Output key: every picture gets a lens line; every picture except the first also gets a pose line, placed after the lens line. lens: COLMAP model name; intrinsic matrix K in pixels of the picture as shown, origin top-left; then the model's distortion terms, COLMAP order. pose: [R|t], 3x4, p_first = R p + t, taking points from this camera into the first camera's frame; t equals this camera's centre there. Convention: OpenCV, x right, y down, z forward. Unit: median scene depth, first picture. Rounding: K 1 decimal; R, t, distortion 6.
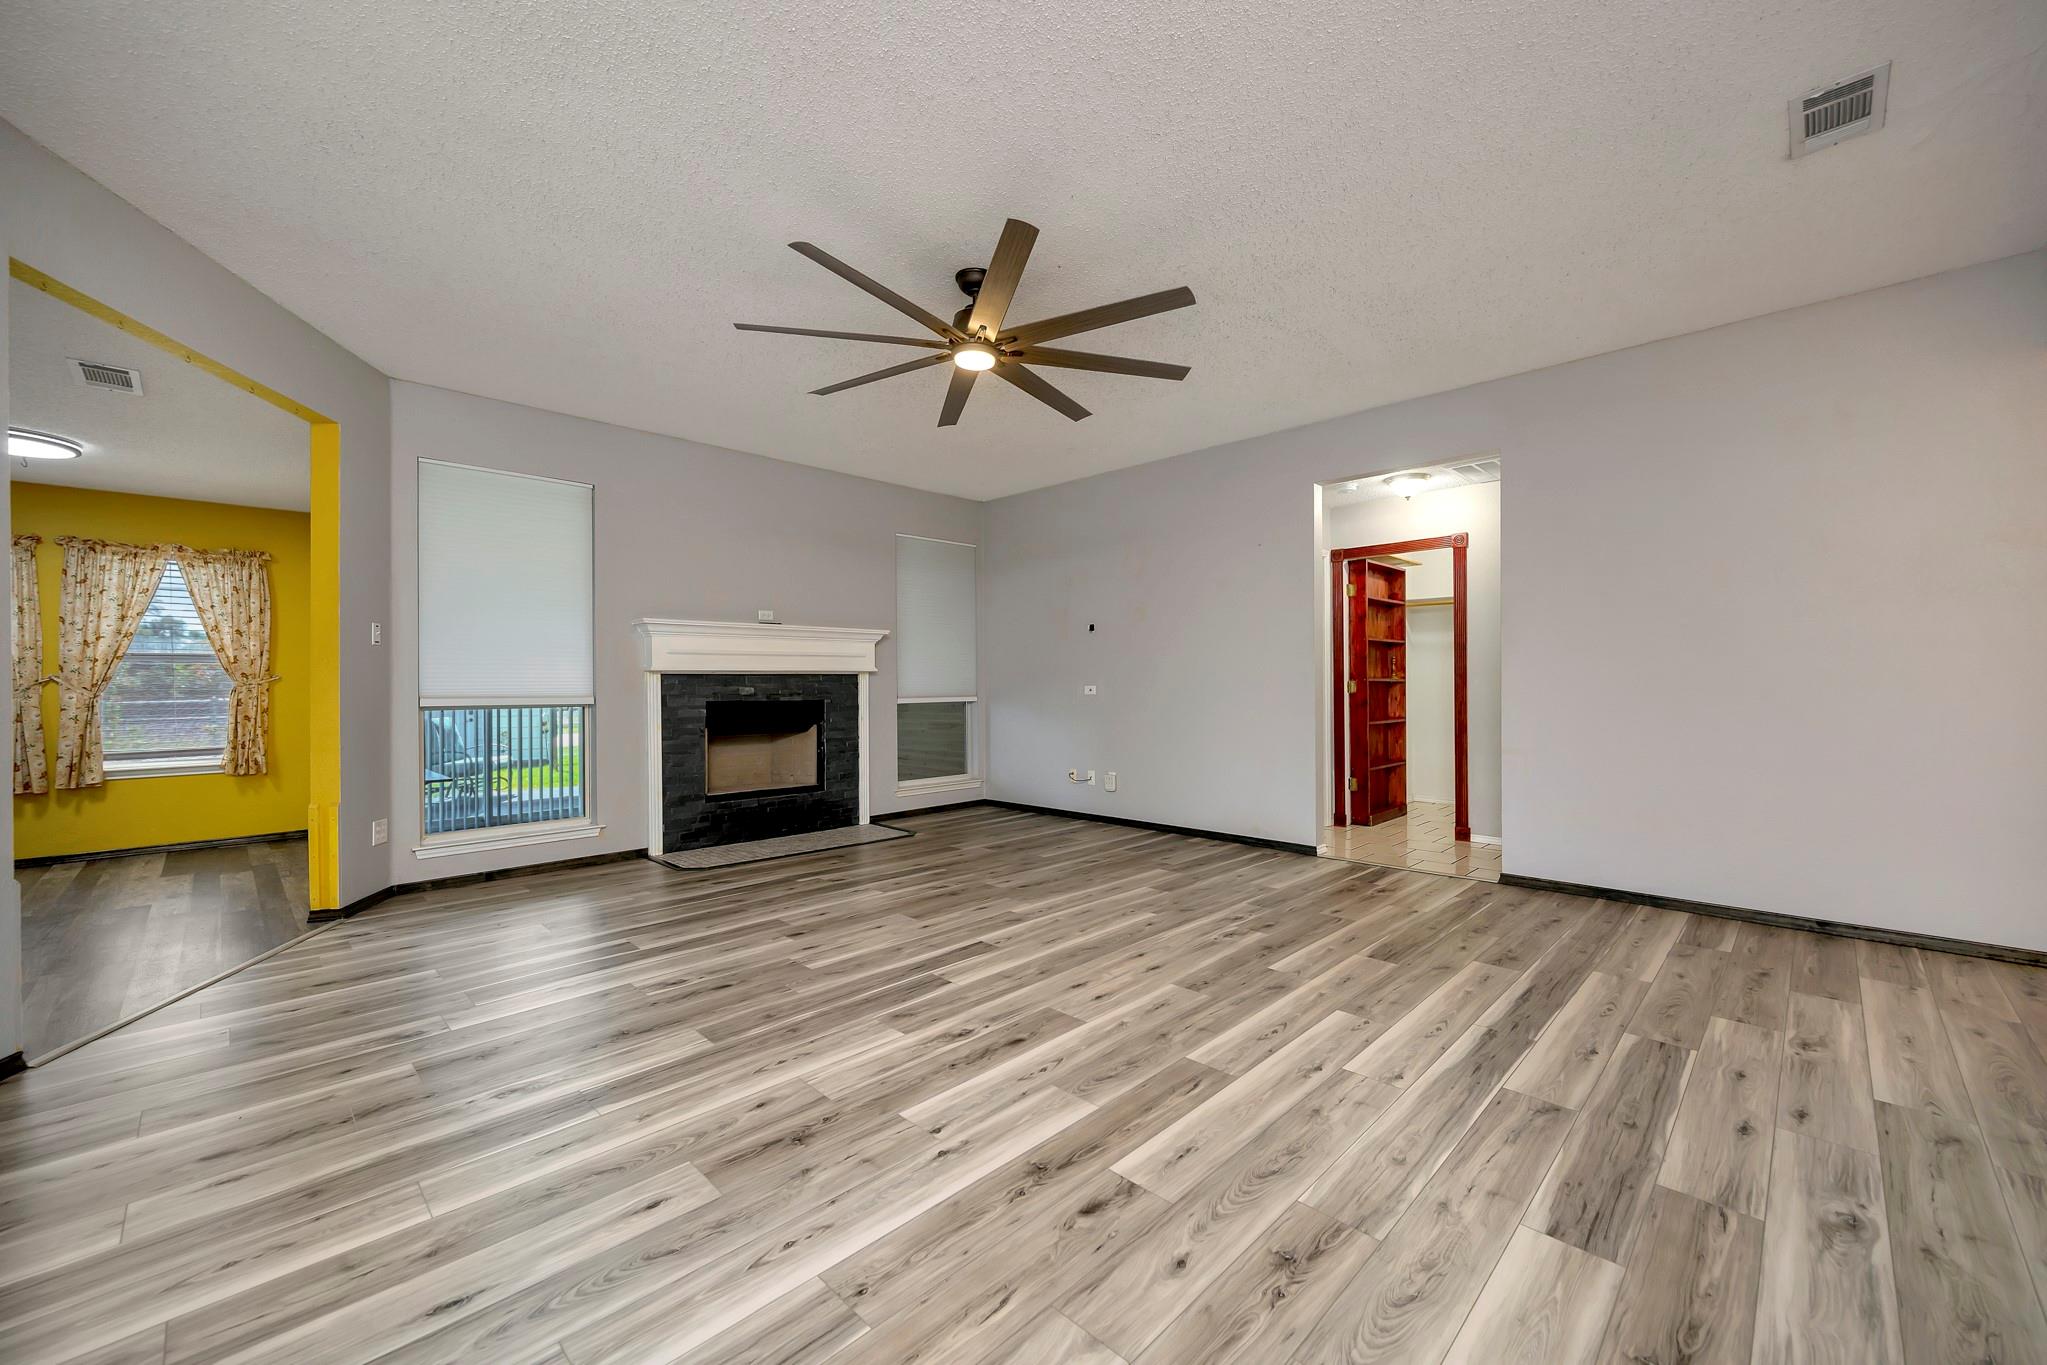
lens RADIAL K [[815.7, 0, 1034.1], [0, 815.7, 685.5], [0, 0, 1]] dist [-0.001274, -0.000026]
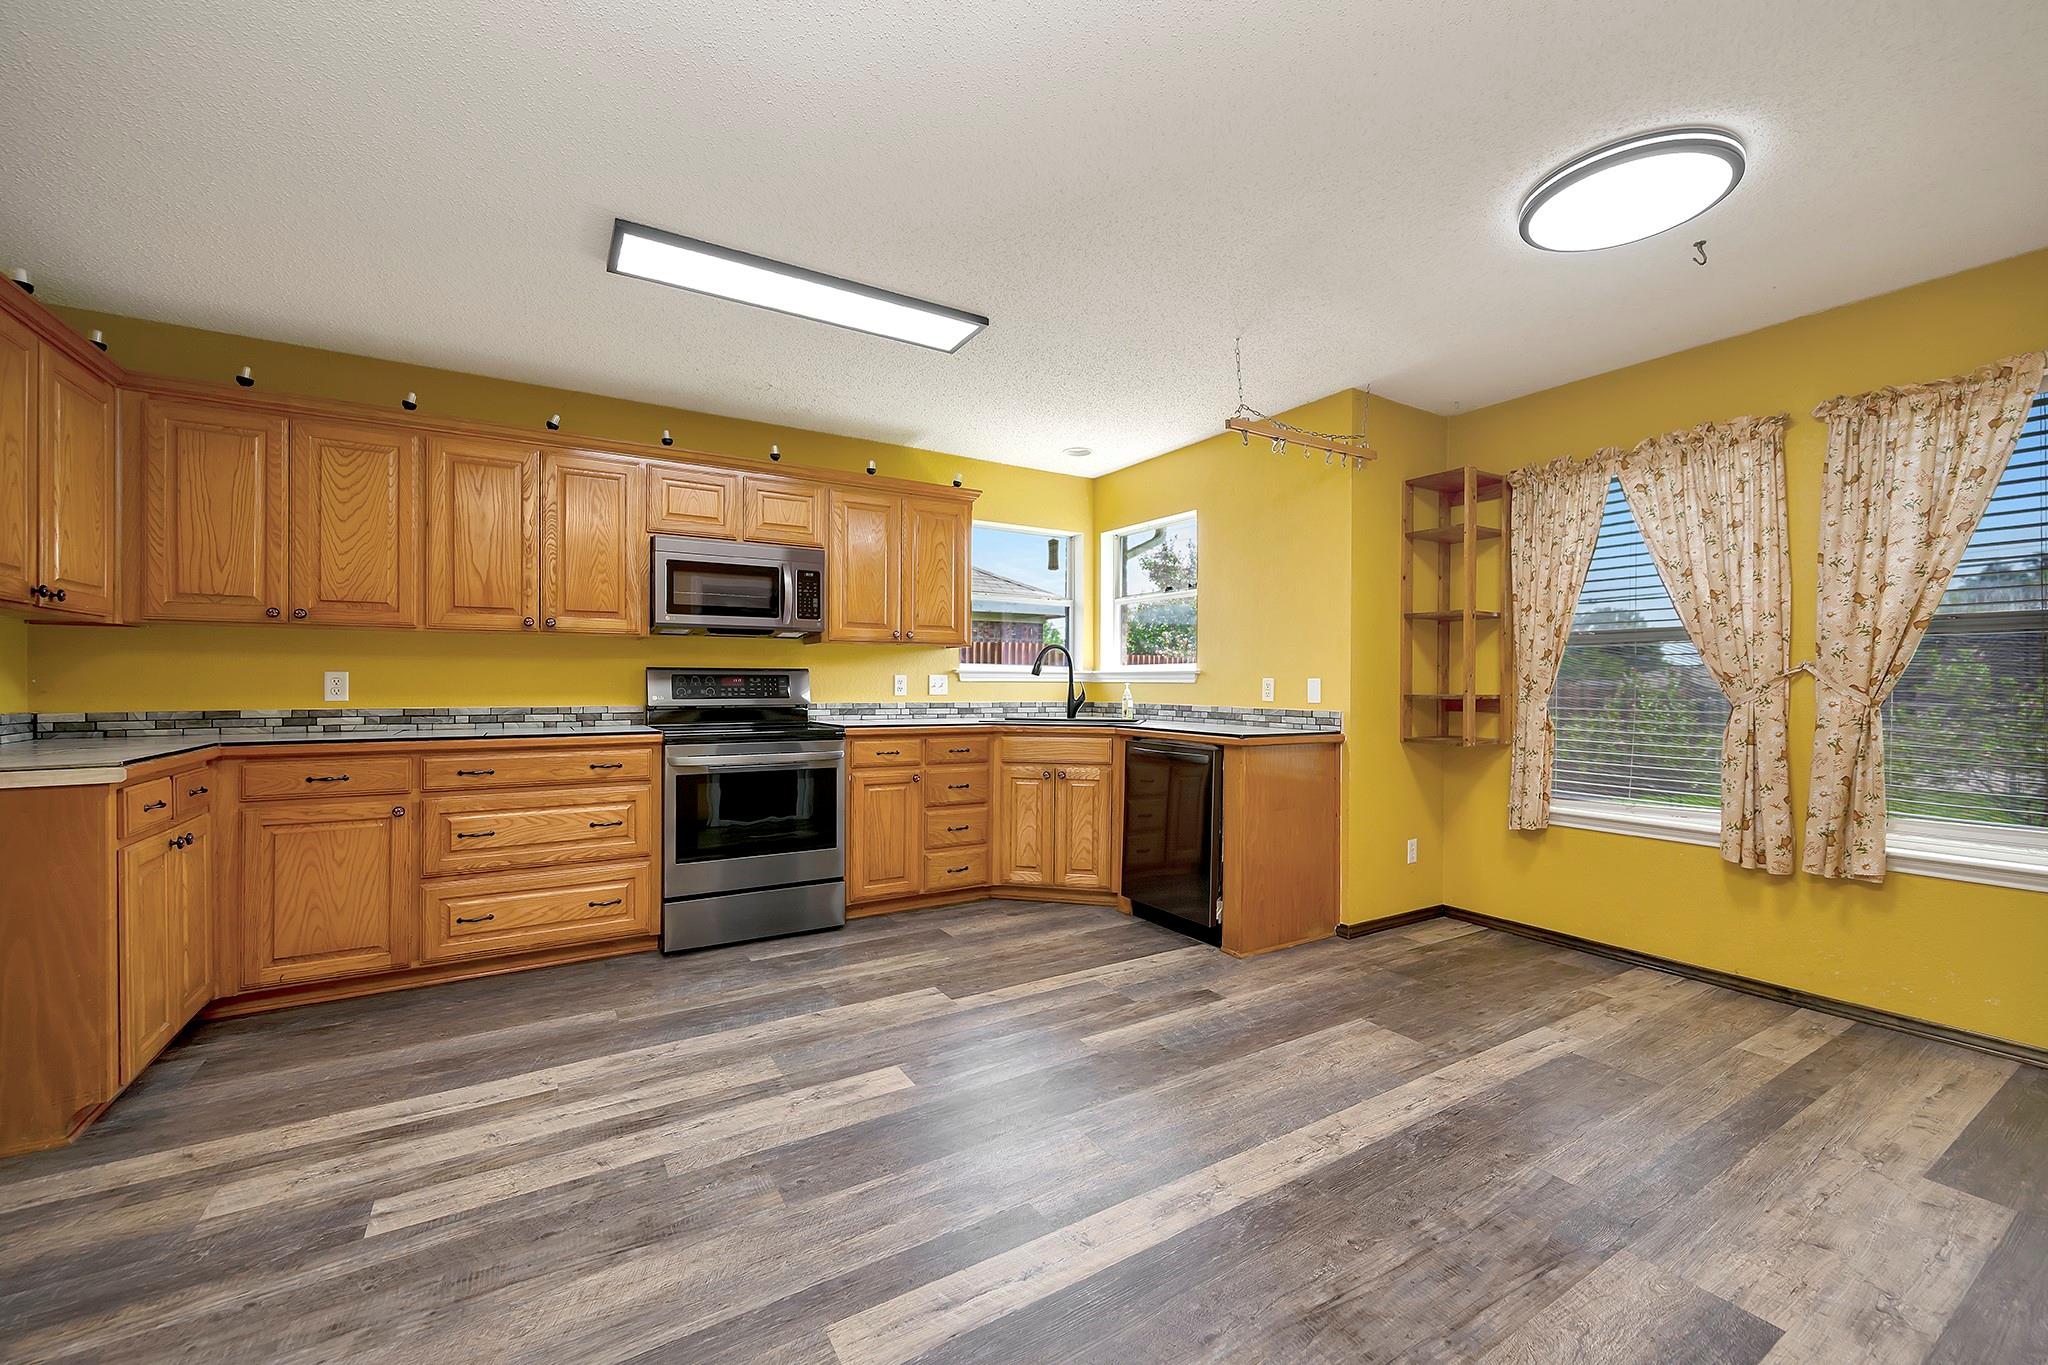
lens RADIAL K [[816.1, 0, 1034.6], [0, 816.1, 685.5], [0, 0, 1]] dist [-0.001274, -0.000026]
pose [[-0.238392, 0.008398, -0.971133, -0.726847], [-0.005982, 0.999931, 0.010116, 0.000450], [0.971151, 0.008221, -0.238326, 0.829596]]
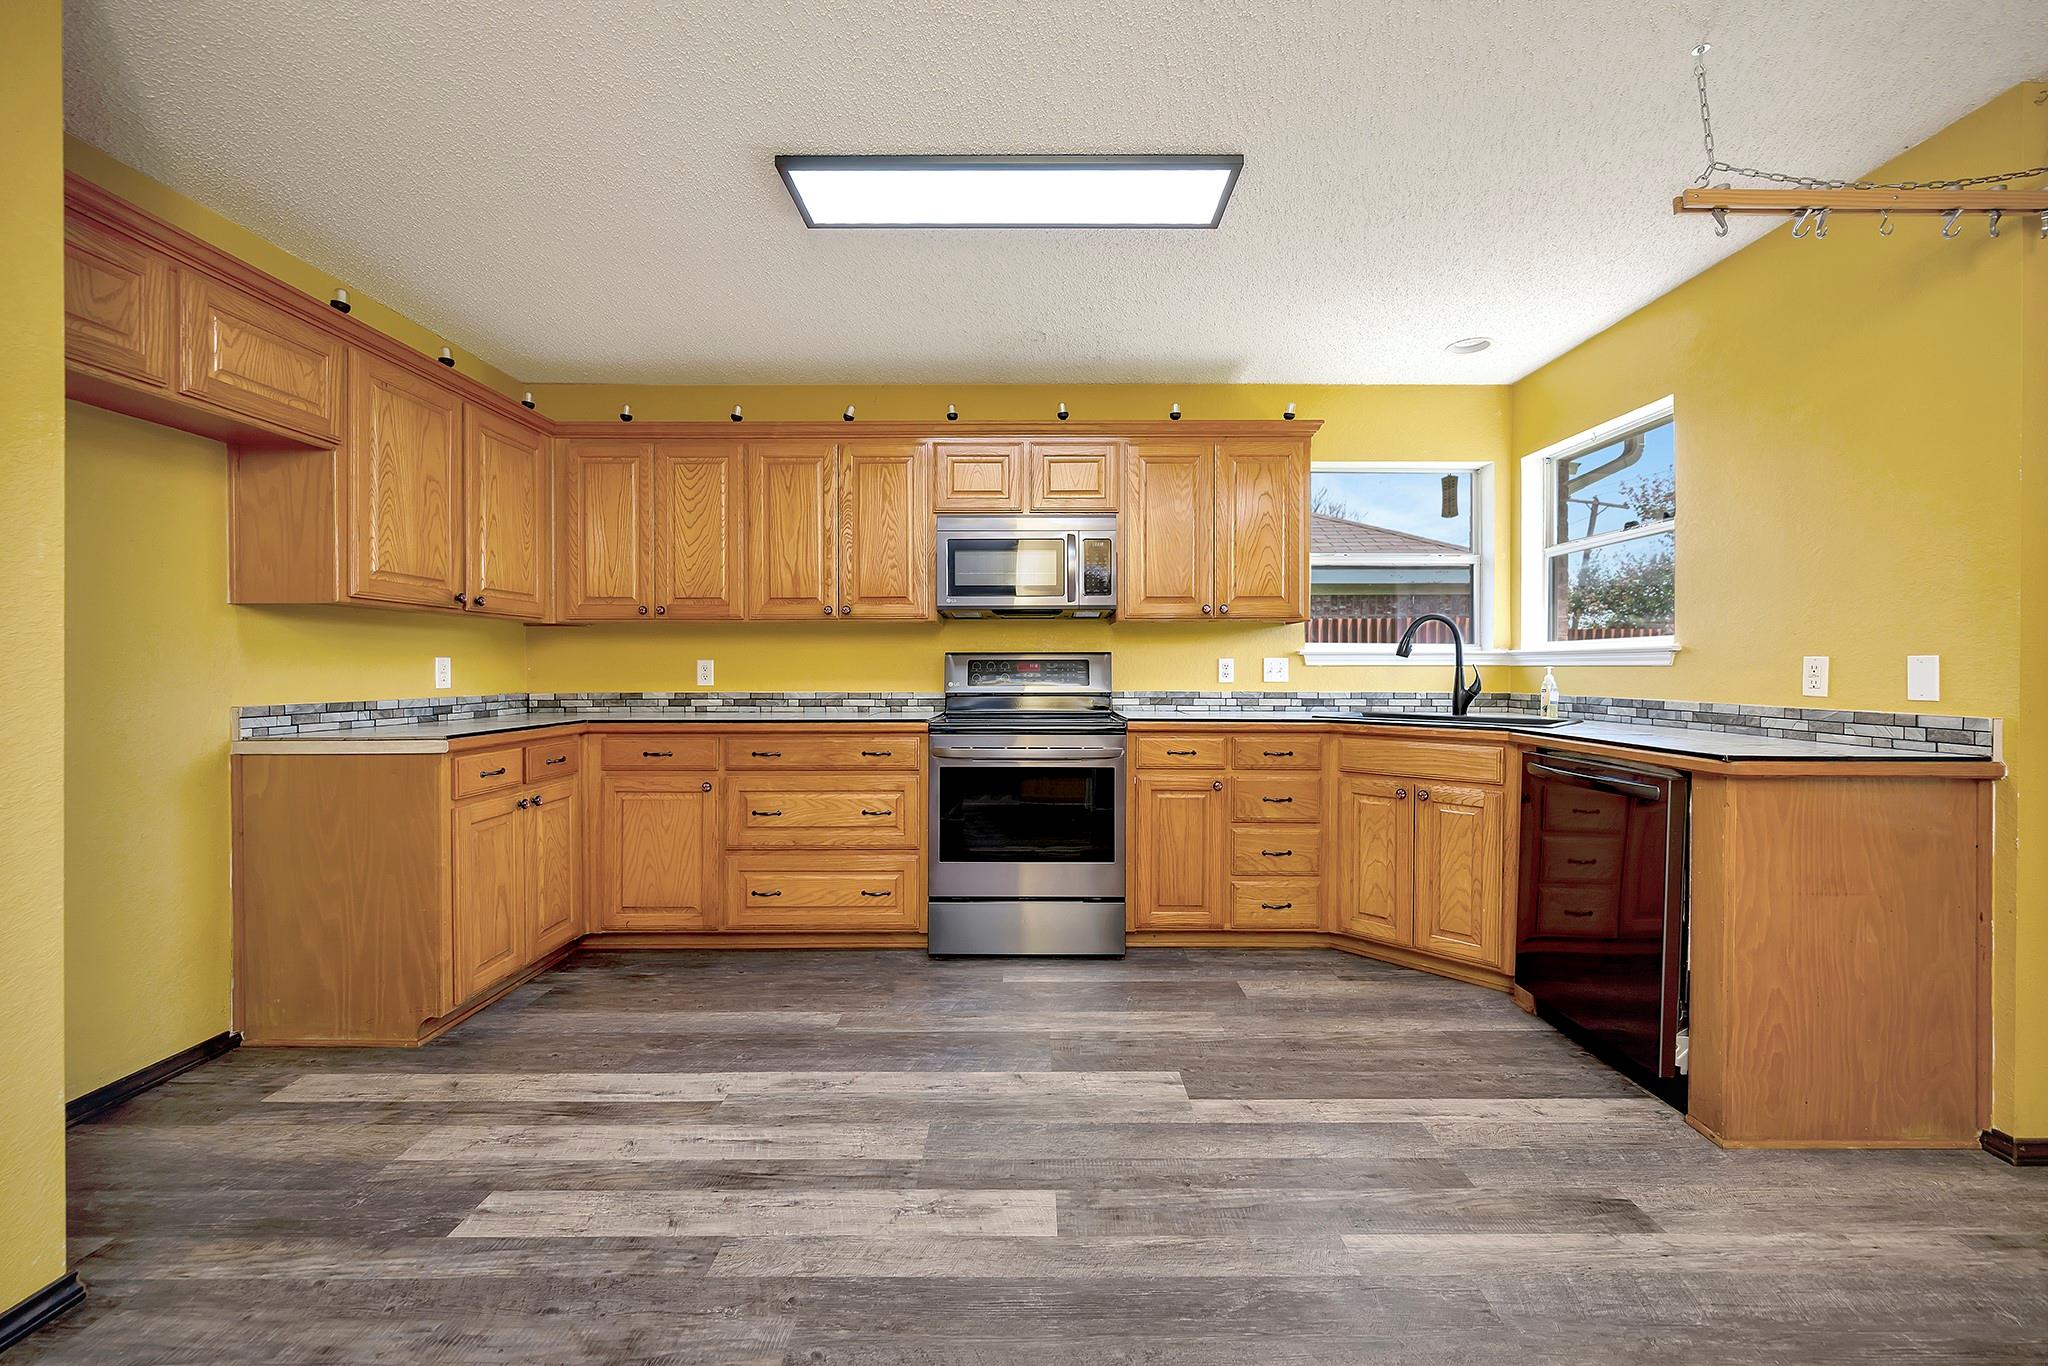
lens RADIAL K [[801.7, 0, 1034.3], [0, 801.7, 672.5], [0, 0, 1]] dist [-0.001503, -0.000054]
pose [[-0.714402, 0.010007, -0.699664, -0.978937], [0.002376, 0.999927, 0.011875, 0.003387], [0.699732, 0.006821, -0.714373, 0.888217]]
